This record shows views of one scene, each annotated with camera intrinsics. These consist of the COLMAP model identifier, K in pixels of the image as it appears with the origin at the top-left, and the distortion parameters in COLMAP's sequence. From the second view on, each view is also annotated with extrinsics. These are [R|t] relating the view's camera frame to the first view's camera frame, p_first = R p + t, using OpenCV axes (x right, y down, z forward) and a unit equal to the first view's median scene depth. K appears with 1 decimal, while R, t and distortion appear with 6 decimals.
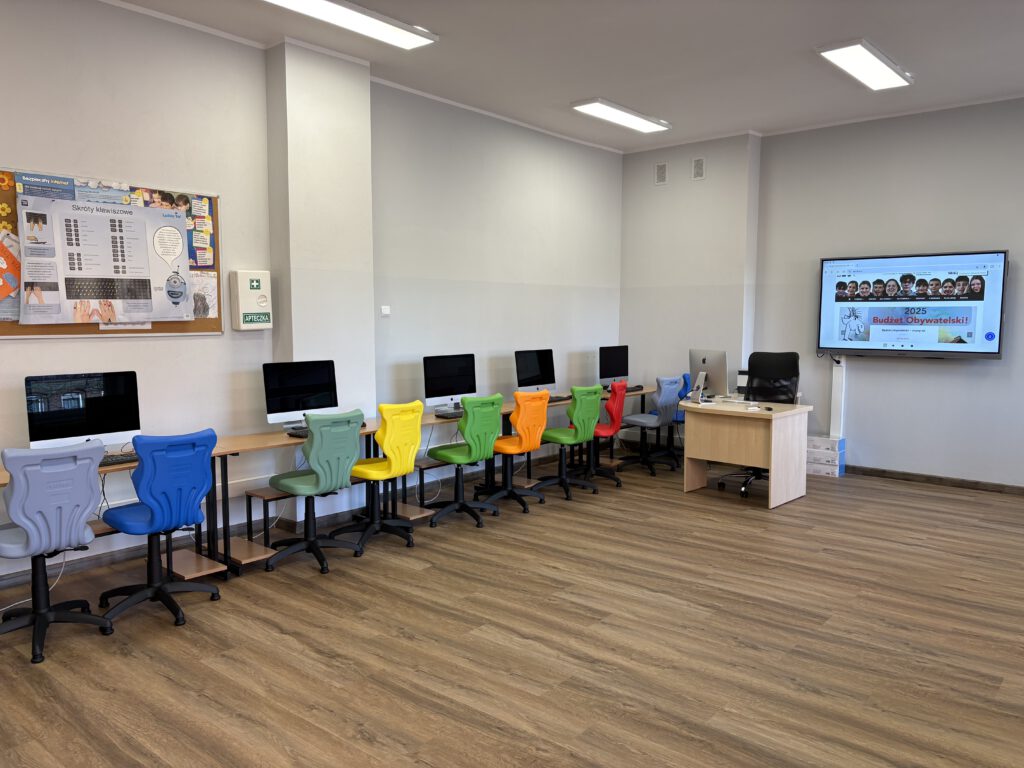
lens RADIAL K [[781.9, 0, 510.0], [0, 781.9, 389.6], [0, 0, 1]] dist [0.063043, -0.070254]
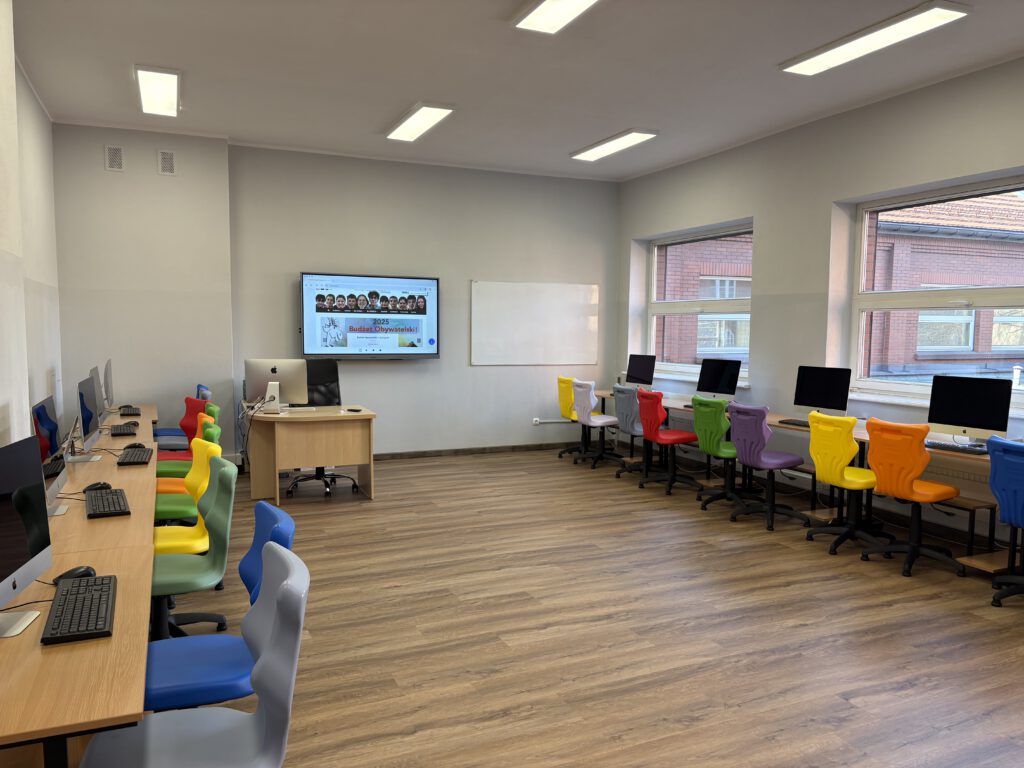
lens RADIAL K [[781.9, 0, 510.0], [0, 781.9, 389.6], [0, 0, 1]] dist [0.063043, -0.070254]
pose [[0.416546, -0.072667, 0.906206, -0.699679], [0.076970, 0.996040, 0.044490, -0.044622], [-0.905850, 0.051219, 0.420490, 0.422017]]
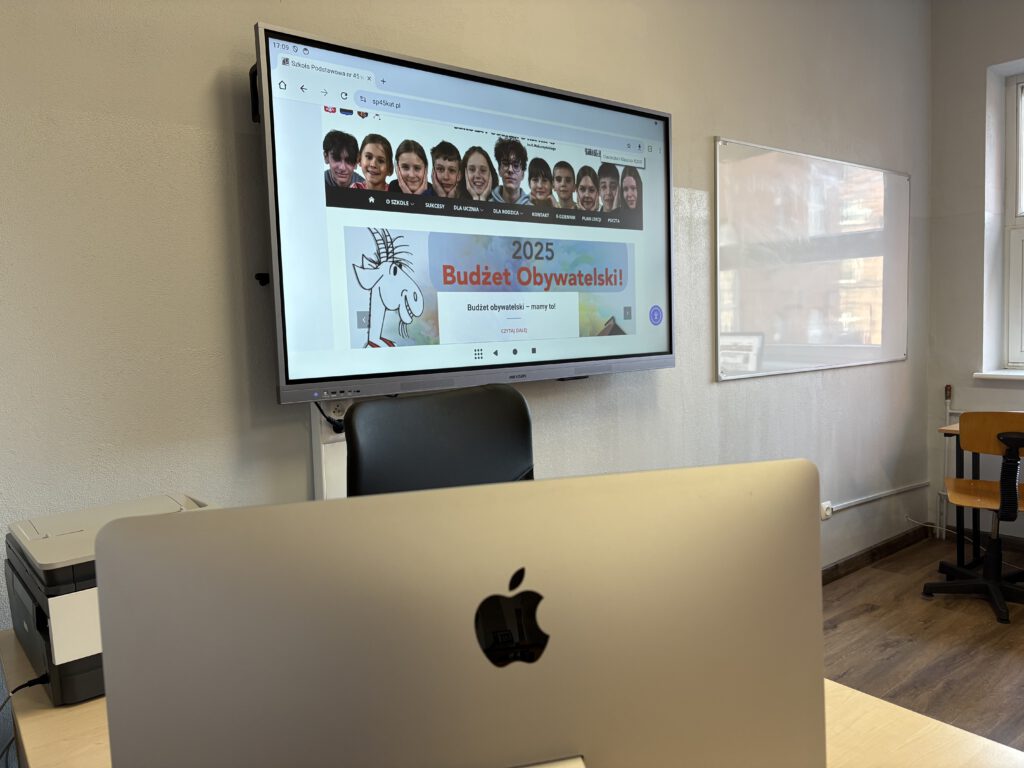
lens RADIAL K [[781.9, 0, 510.0], [0, 781.9, 389.6], [0, 0, 1]] dist [0.063043, -0.070254]
pose [[0.157831, -0.104541, 0.981917, 0.220630], [0.118243, 0.989226, 0.086313, -0.094009], [-0.980361, 0.102482, 0.168492, 1.298926]]
